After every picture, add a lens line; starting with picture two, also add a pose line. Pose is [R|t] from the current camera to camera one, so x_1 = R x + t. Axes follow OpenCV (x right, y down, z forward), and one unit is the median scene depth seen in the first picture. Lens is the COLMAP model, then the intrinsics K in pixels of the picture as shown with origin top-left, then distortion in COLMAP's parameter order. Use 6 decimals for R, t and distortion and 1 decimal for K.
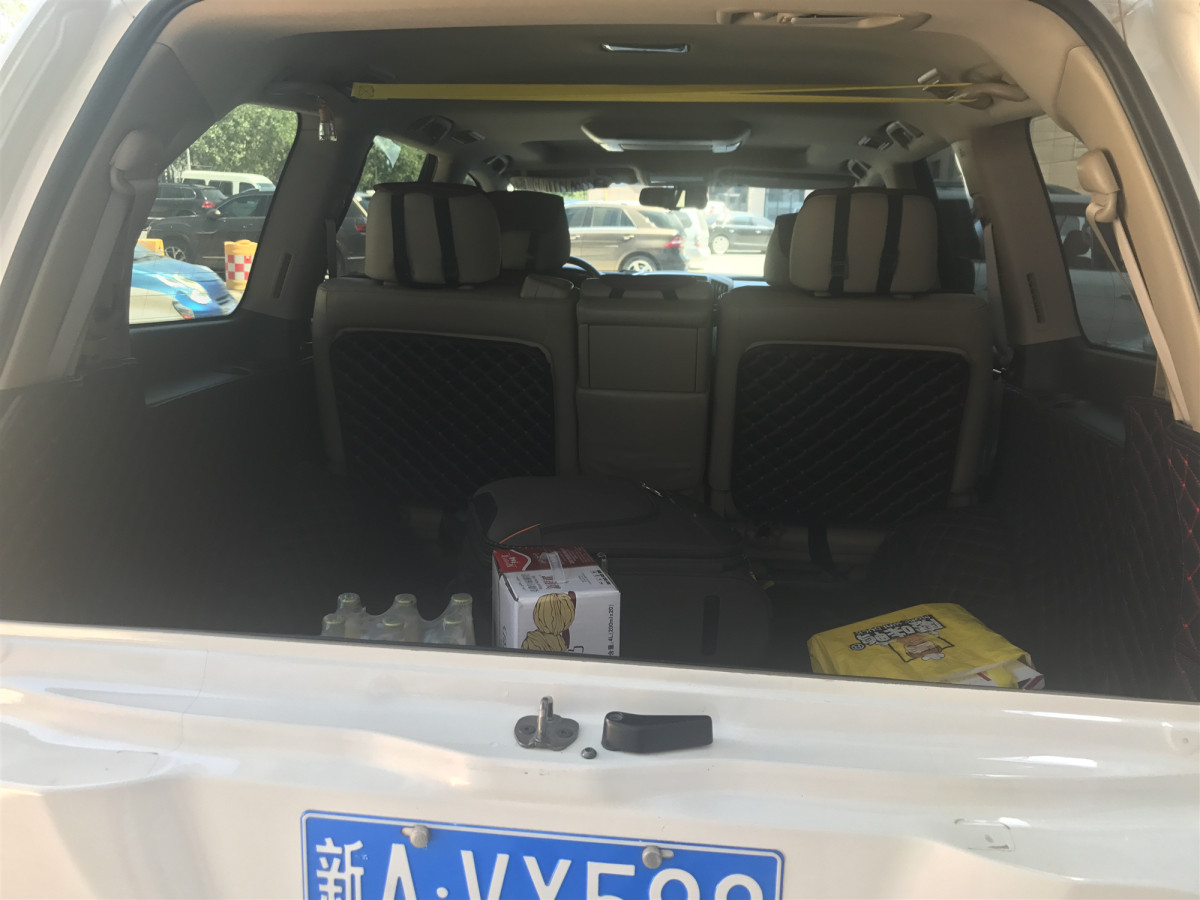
lens RADIAL K [[1059.9, 0, 600.0], [0, 1059.9, 450.0], [0, 0, 1]] dist [-0.000711, -0.008129]
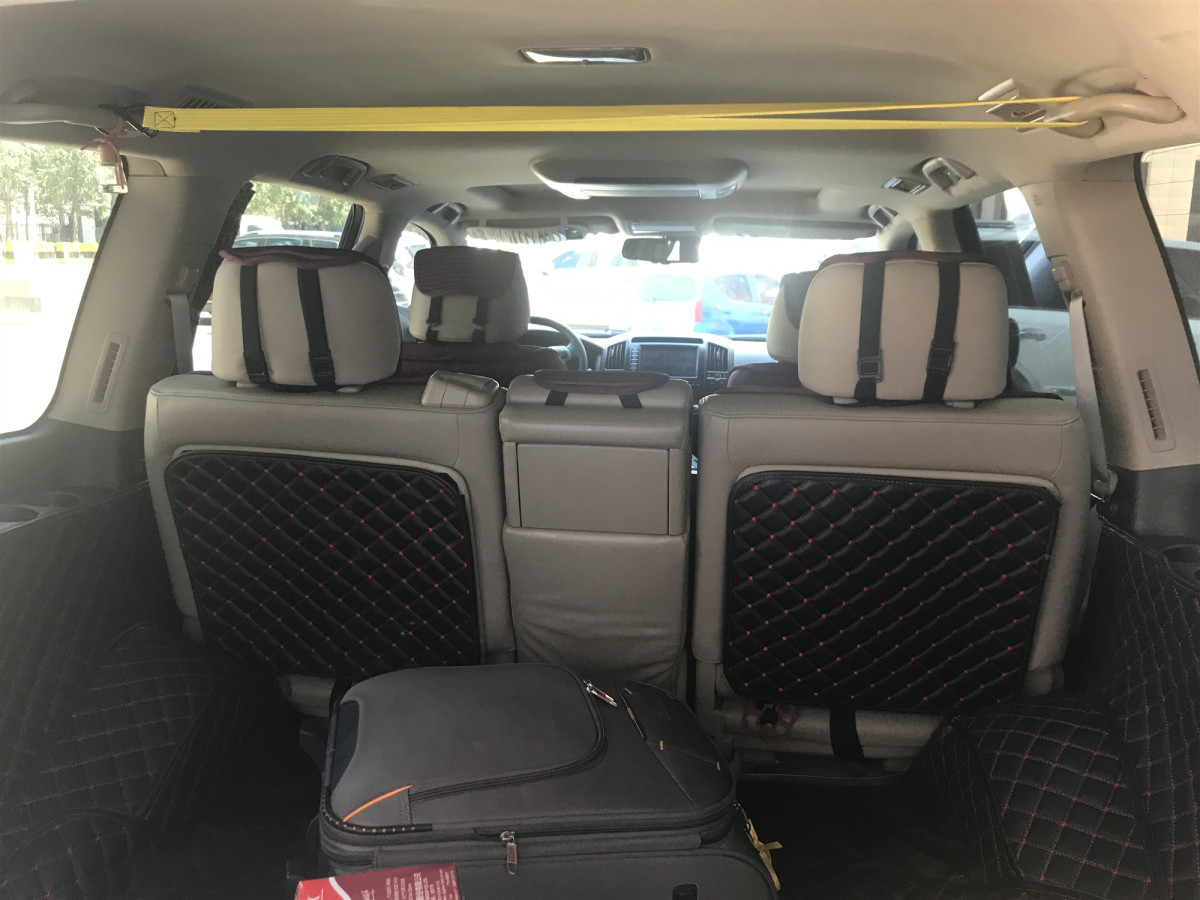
lens RADIAL K [[1117.8, 0, 600.0], [0, 1117.8, 450.0], [0, 0, 1]] dist [-0.012473, 0.000205]
pose [[0.999960, -0.007765, -0.004438, 0.045460], [0.007539, 0.998777, -0.048863, -0.071691], [0.004812, 0.048828, 0.998796, 0.236725]]
